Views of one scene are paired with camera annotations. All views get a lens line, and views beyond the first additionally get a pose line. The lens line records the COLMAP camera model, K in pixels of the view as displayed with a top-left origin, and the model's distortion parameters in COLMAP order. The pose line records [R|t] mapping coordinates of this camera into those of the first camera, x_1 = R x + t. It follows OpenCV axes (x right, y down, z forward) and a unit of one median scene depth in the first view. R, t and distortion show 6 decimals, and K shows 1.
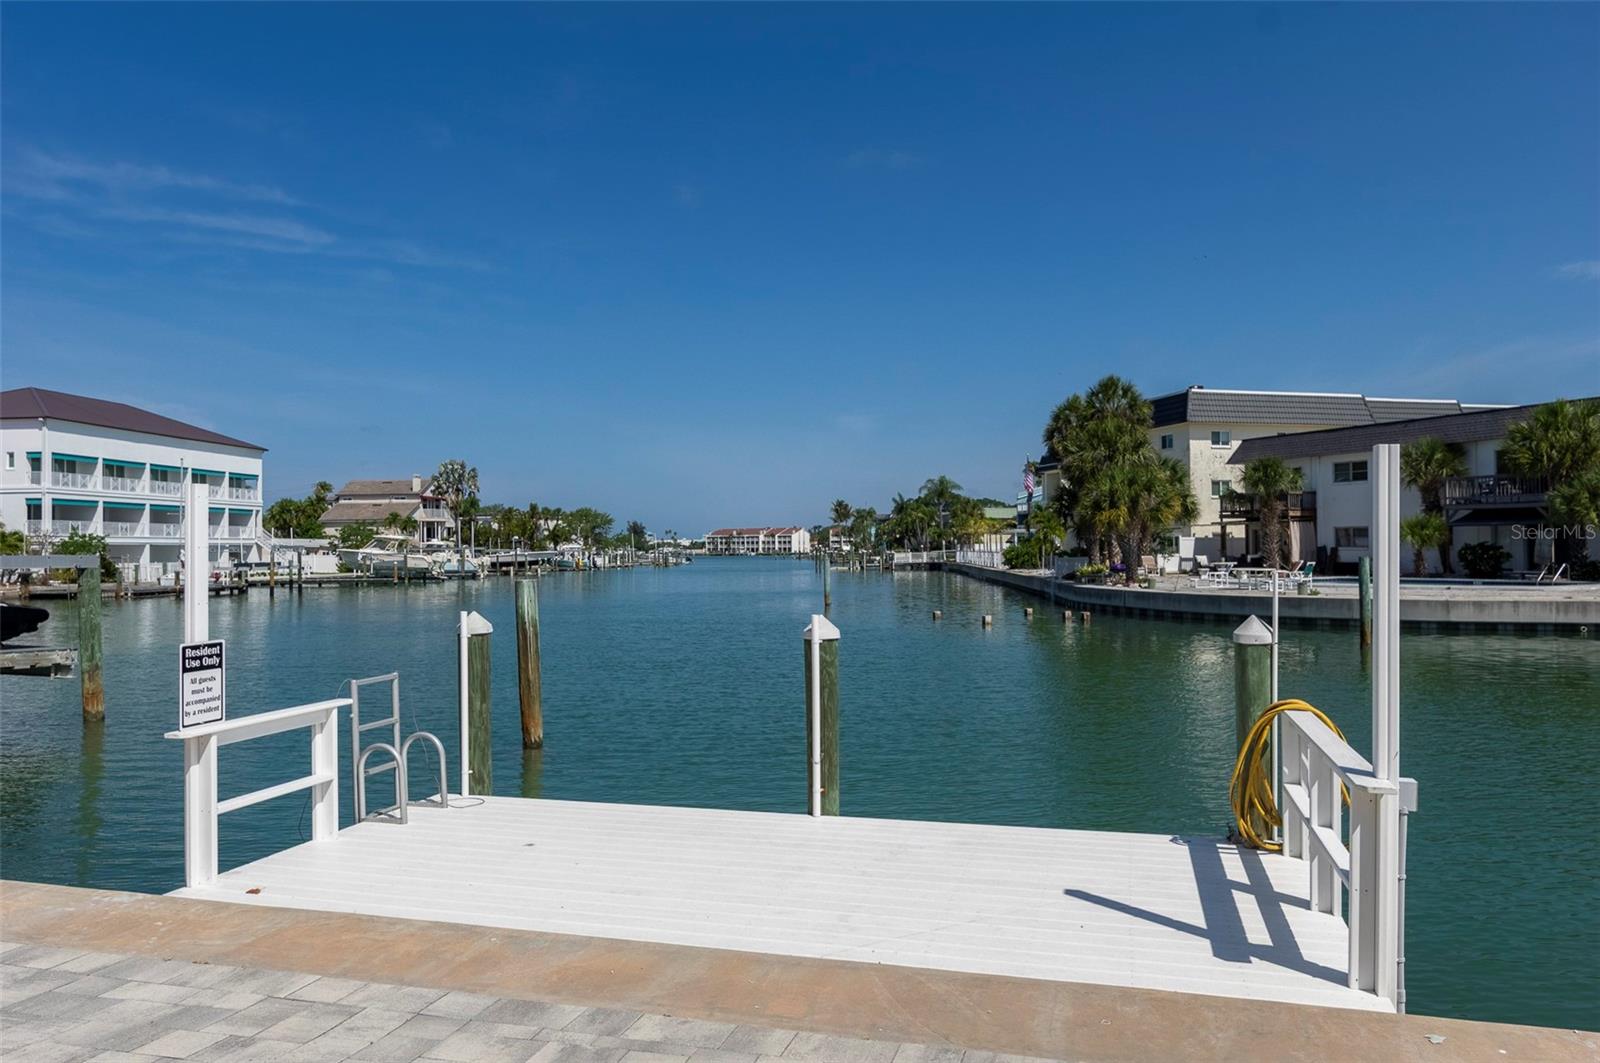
lens RADIAL K [[1124.6, 0, 781.1], [0, 1124.6, 526.8], [0, 0, 1]] dist [-0.000874, 0.001971]
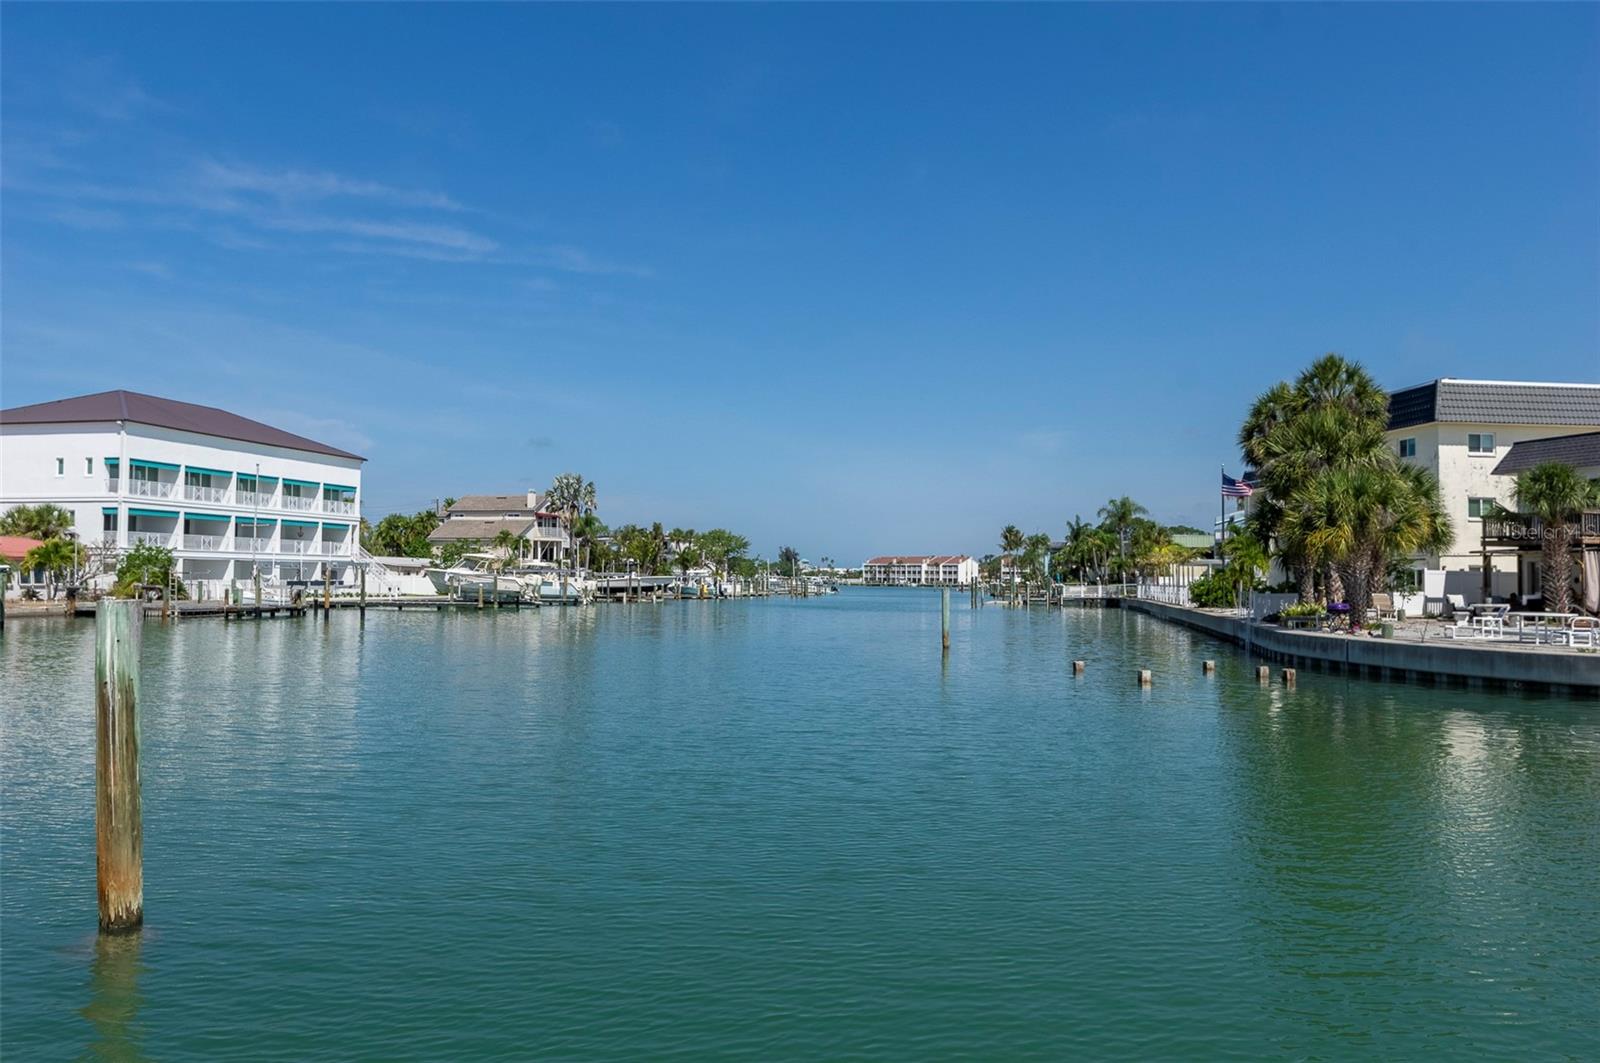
lens RADIAL K [[1221.6, 0, 783.6], [0, 1221.6, 527.6], [0, 0, 1]] dist [0.007098, -0.013652]
pose [[0.990417, 0.013488, -0.137447, 0.037195], [-0.016558, 0.999638, -0.021220, 0.005063], [0.137111, 0.023293, 0.990282, 0.118268]]
